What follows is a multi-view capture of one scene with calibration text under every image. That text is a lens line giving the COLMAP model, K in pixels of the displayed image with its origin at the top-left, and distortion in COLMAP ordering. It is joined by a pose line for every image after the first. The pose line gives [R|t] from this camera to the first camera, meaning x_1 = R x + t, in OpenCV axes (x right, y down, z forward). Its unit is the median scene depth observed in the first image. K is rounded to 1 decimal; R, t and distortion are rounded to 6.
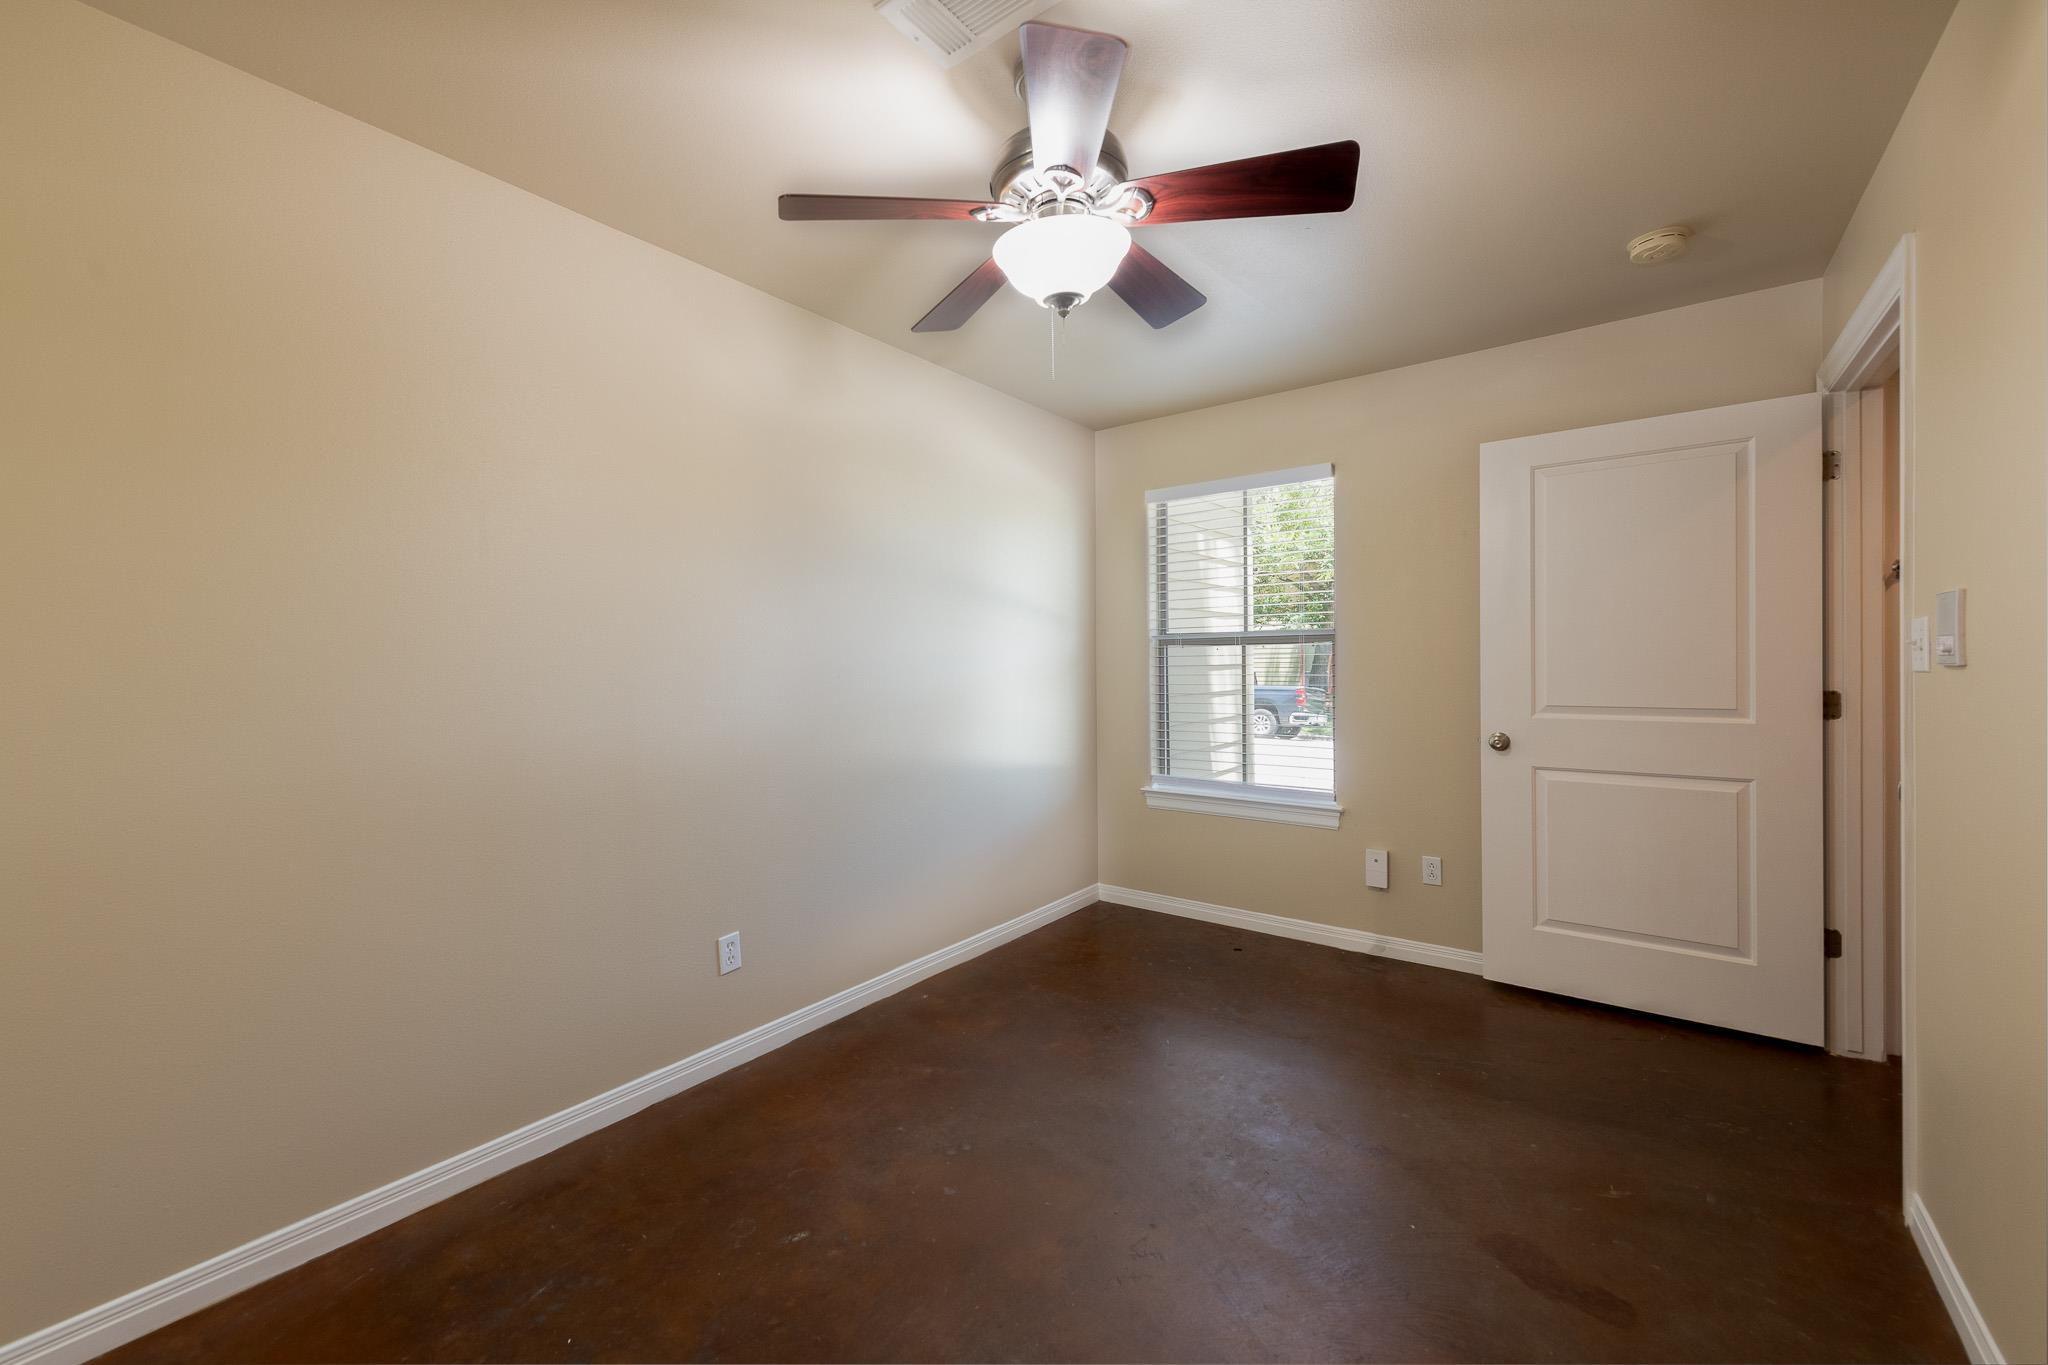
lens RADIAL K [[804.4, 0, 1021.1], [0, 804.4, 674.2], [0, 0, 1]] dist [0.014697, -0.000074]
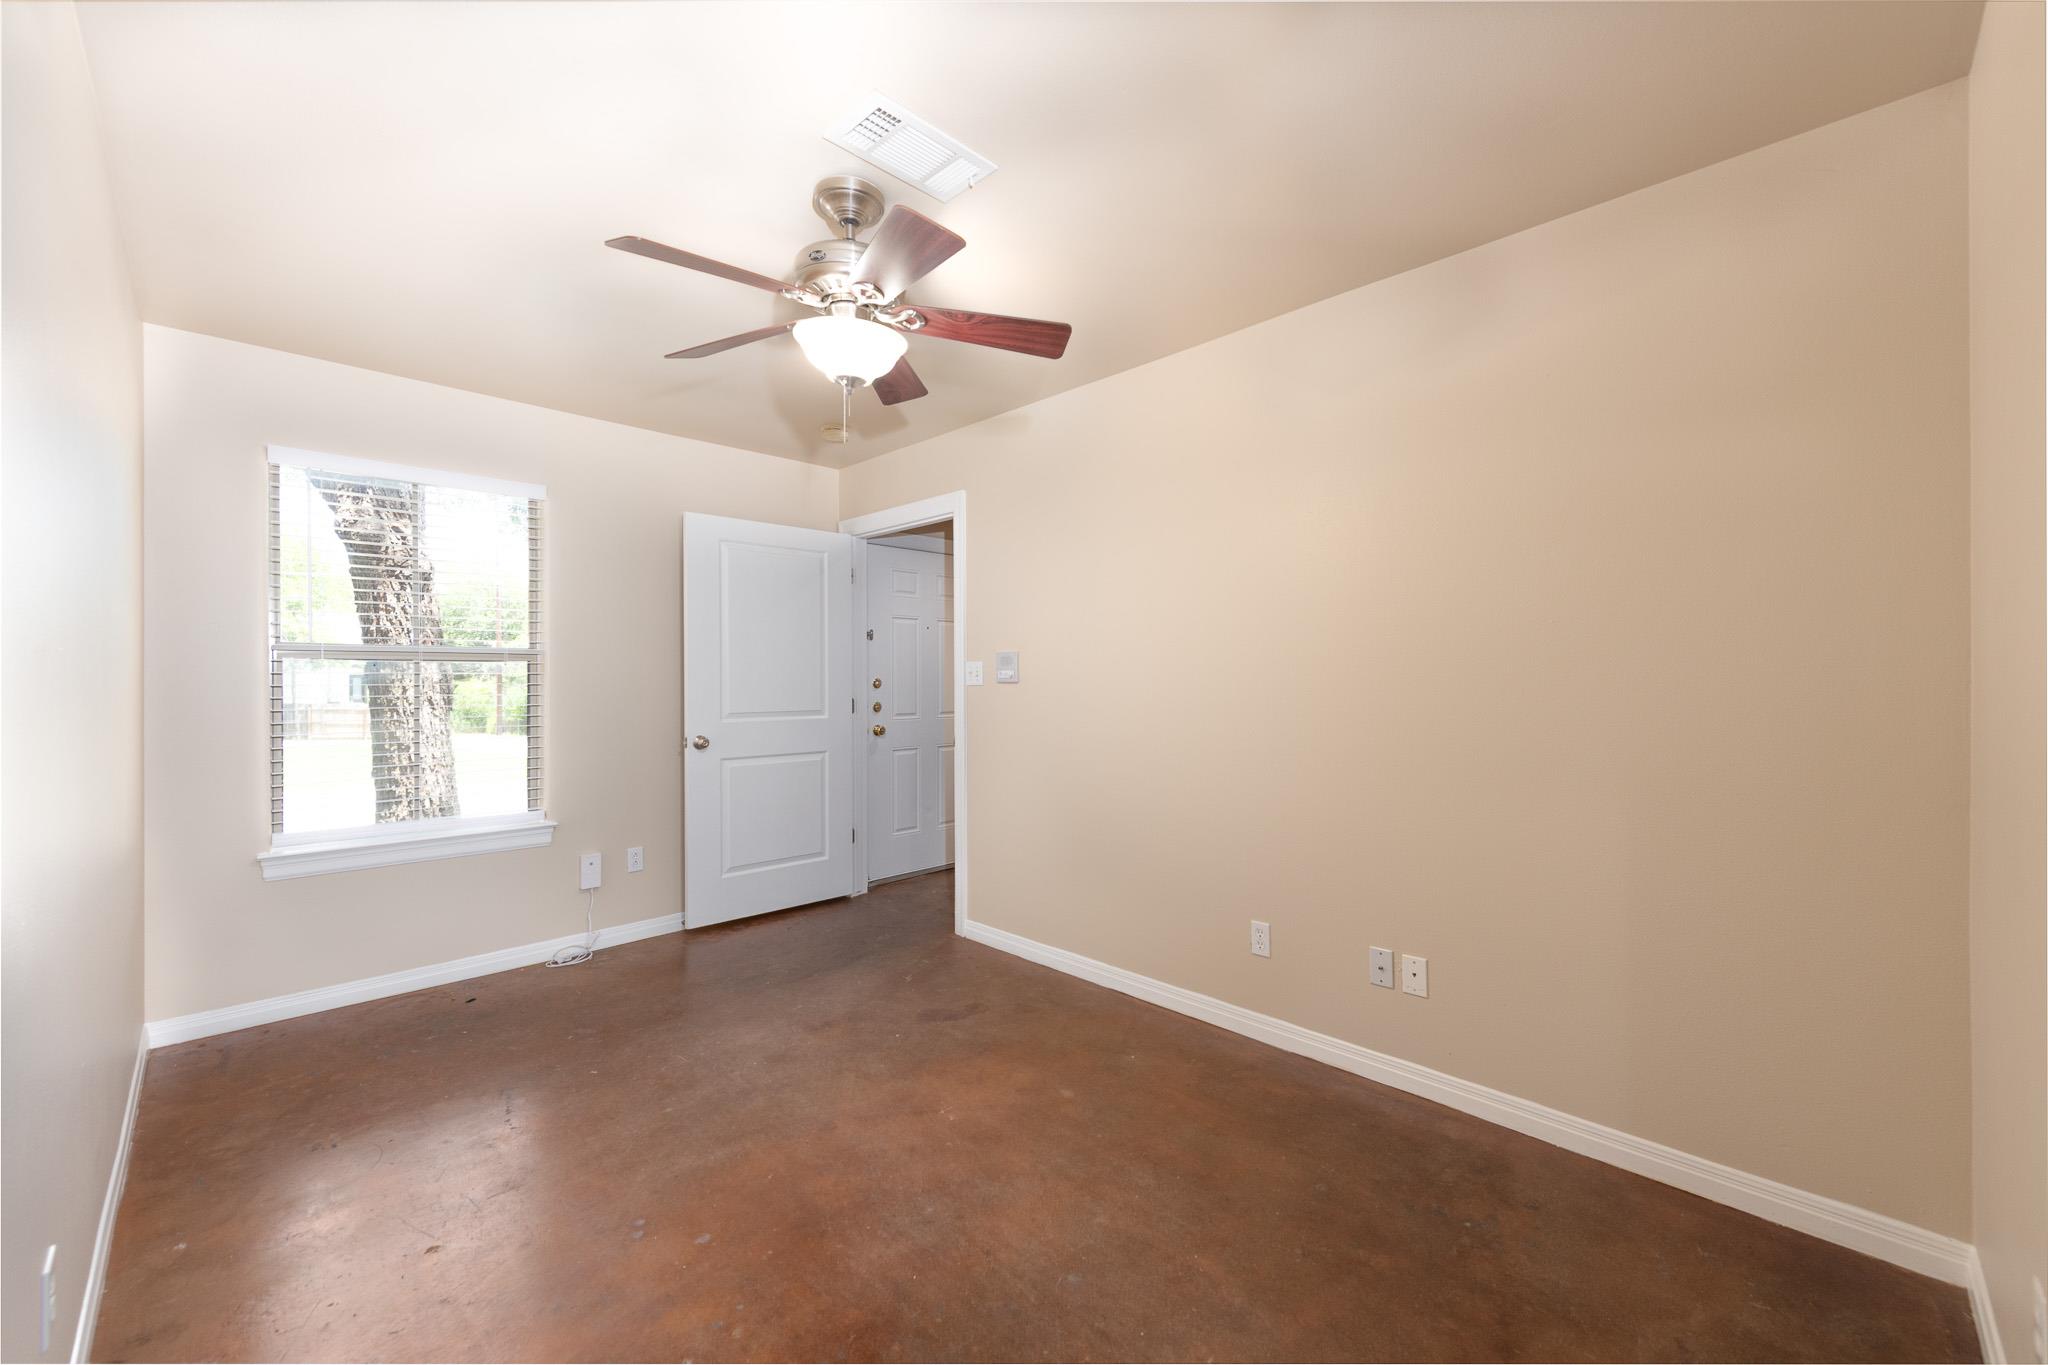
lens RADIAL K [[804.4, 0, 1021.1], [0, 804.4, 674.2], [0, 0, 1]] dist [0.014697, -0.000074]
pose [[0.136777, 0.007658, 0.990572, -0.621929], [0.003947, 0.999958, -0.008276, -0.014117], [-0.990594, 0.005041, 0.136741, 0.305931]]
